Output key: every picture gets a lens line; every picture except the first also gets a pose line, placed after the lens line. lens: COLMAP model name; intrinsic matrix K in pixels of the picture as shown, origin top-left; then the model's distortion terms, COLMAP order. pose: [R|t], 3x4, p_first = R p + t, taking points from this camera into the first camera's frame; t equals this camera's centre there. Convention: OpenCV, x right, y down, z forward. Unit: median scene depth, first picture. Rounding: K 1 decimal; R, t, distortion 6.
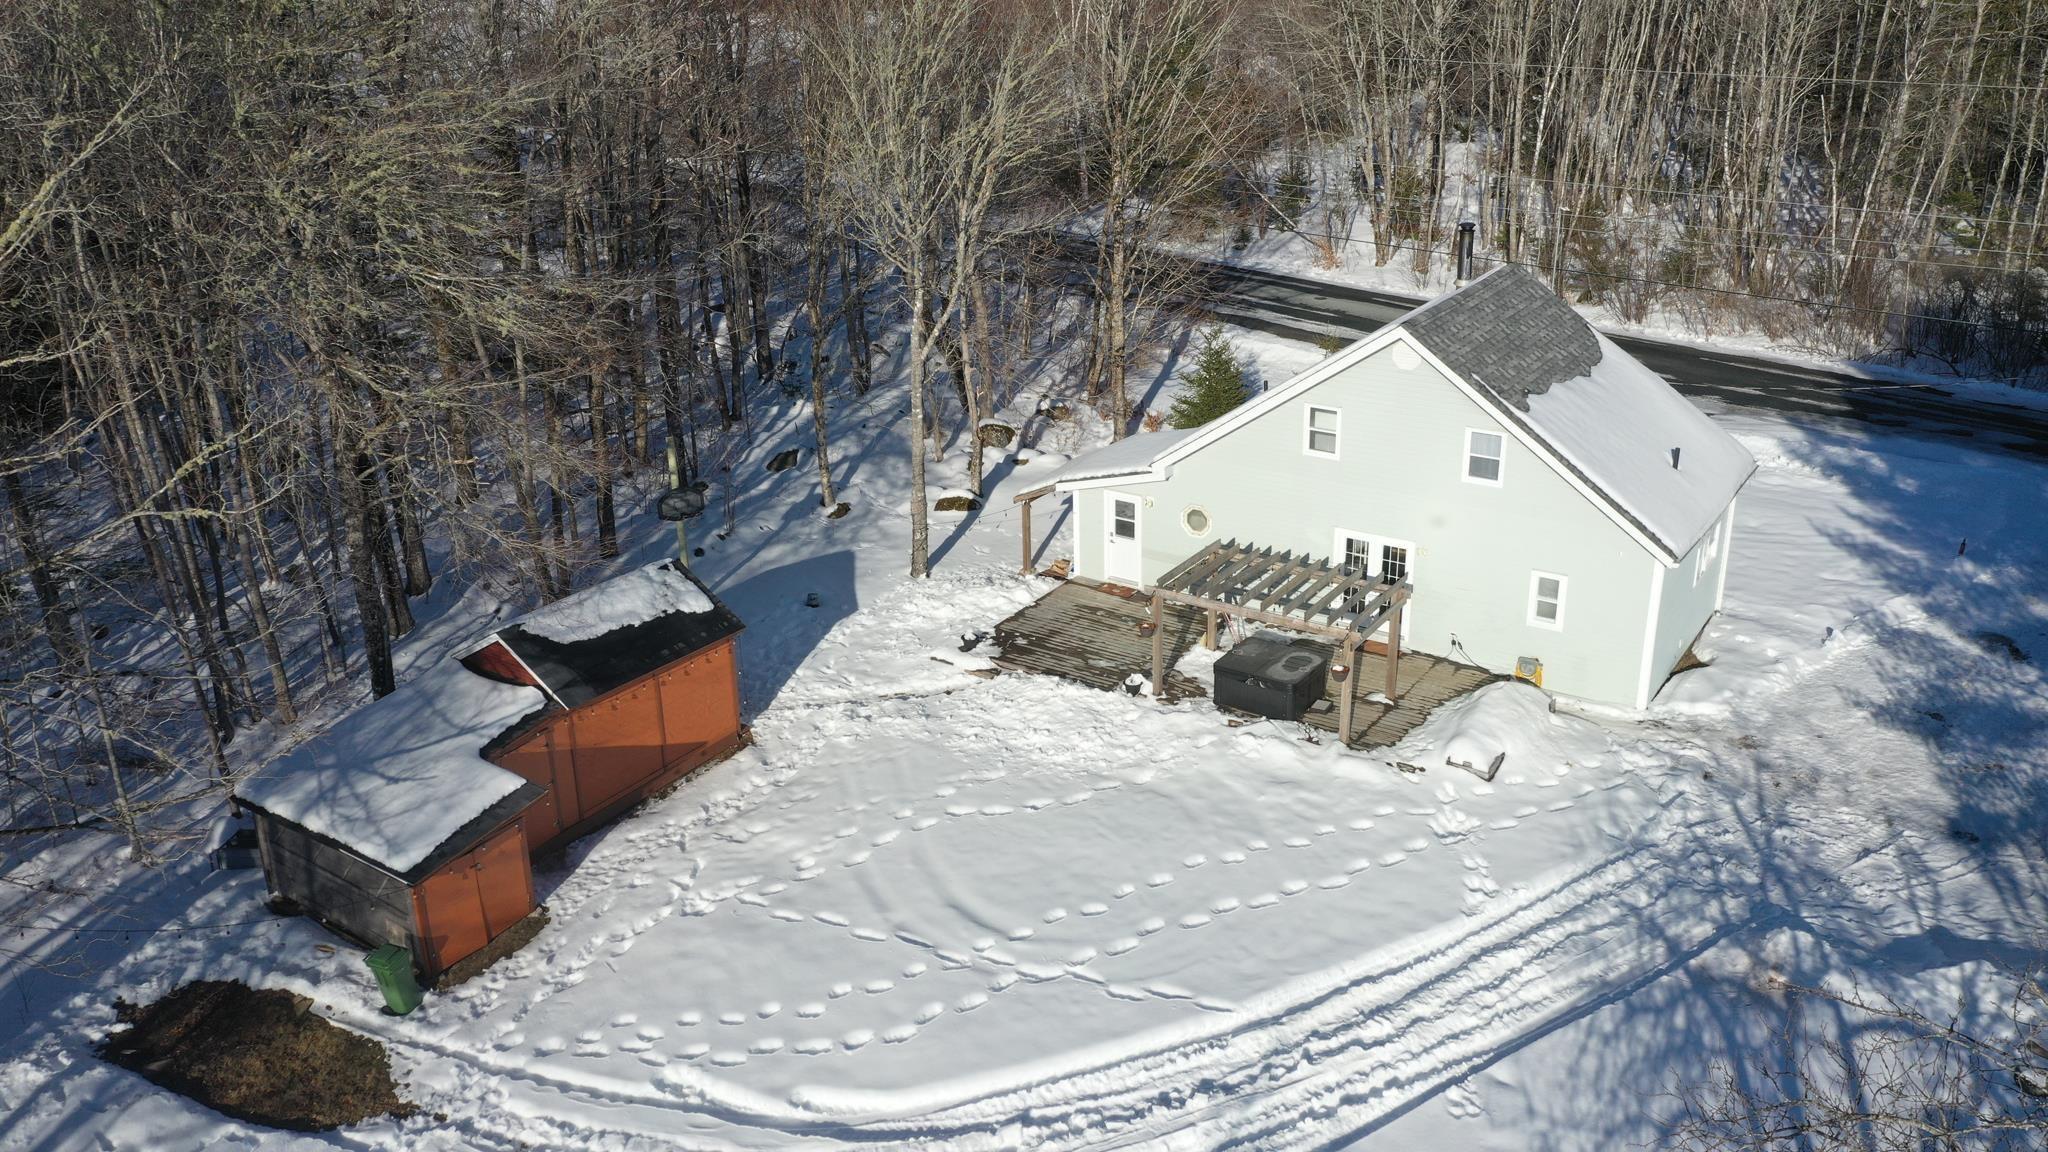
lens RADIAL K [[1637.3, 0, 1024.0], [0, 1637.3, 576.0], [0, 0, 1]] dist [0.001307, 0.004452]
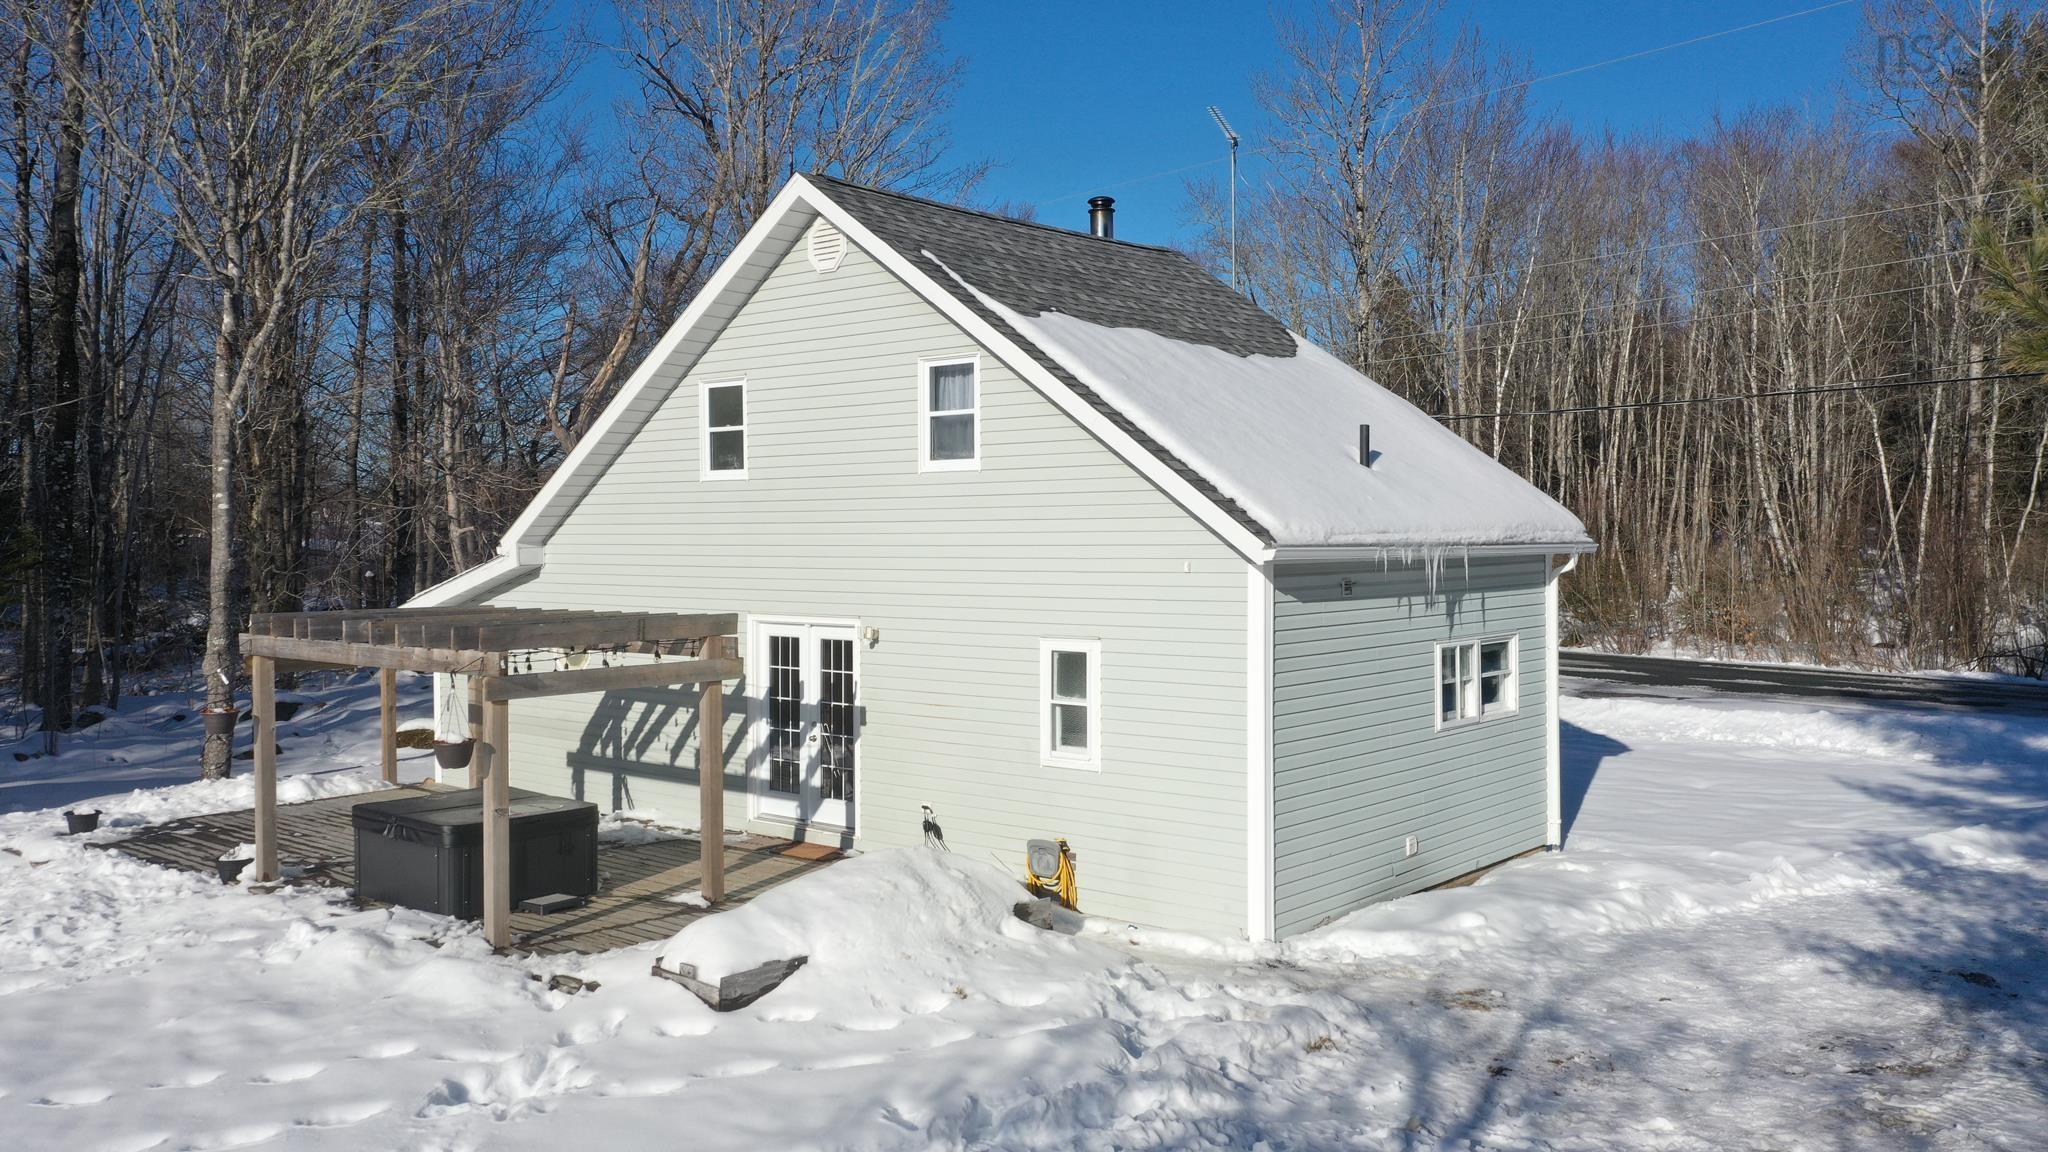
lens RADIAL K [[1637.3, 0, 1024.0], [0, 1637.3, 576.0], [0, 0, 1]] dist [0.001307, 0.004452]
pose [[0.993091, 0.026704, -0.114264, 0.353378], [-0.065459, 0.934242, -0.350580, 0.142845], [0.097389, 0.355638, 0.929536, 0.546301]]
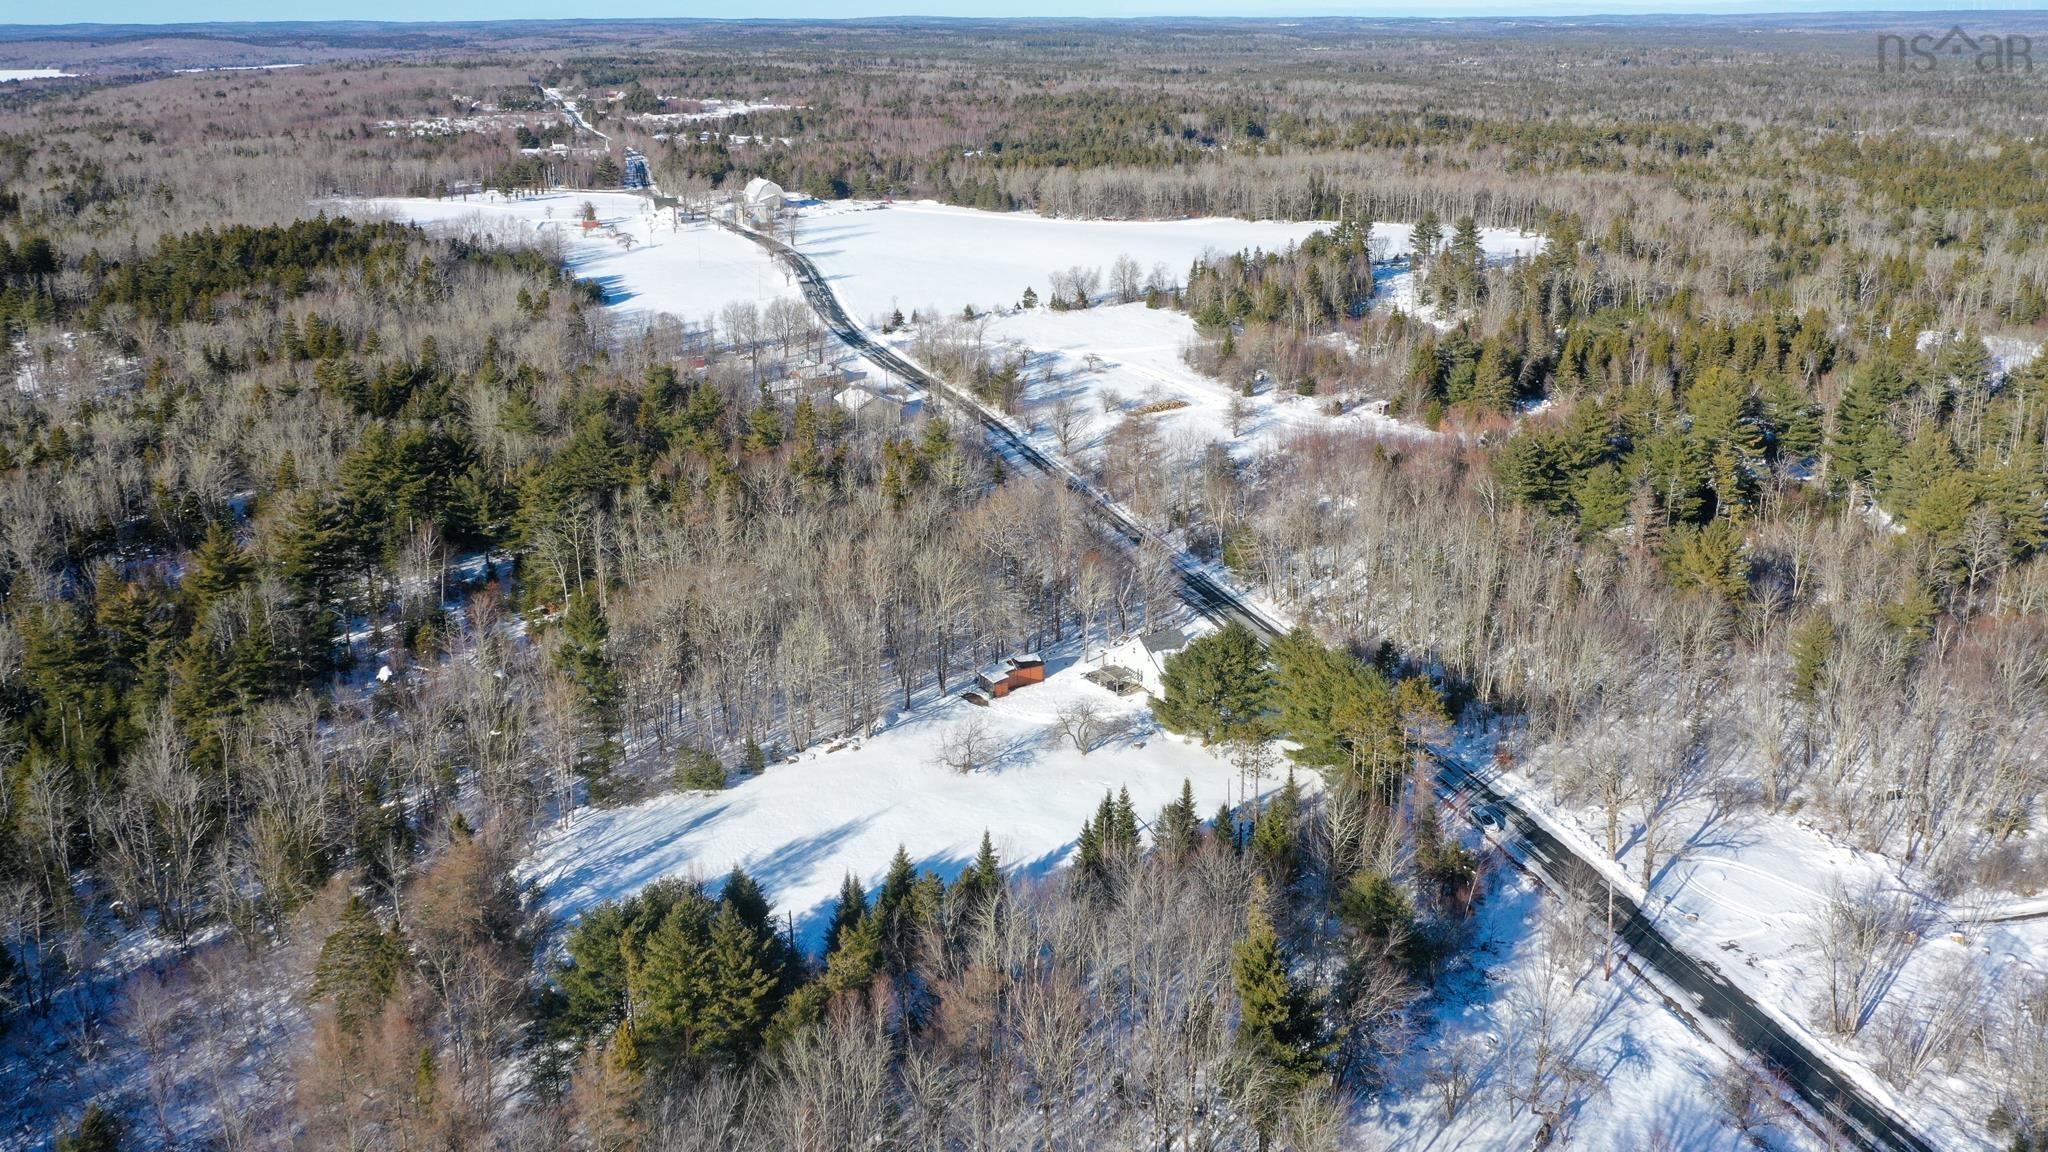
lens RADIAL K [[1637.3, 0, 1024.0], [0, 1637.3, 576.0], [0, 0, 1]] dist [0.001307, 0.004452]
pose [[0.906981, 0.154687, -0.391736, 2.360858], [-0.174518, 0.984535, -0.015289, -0.210698], [0.383313, 0.082231, 0.919951, -5.344669]]
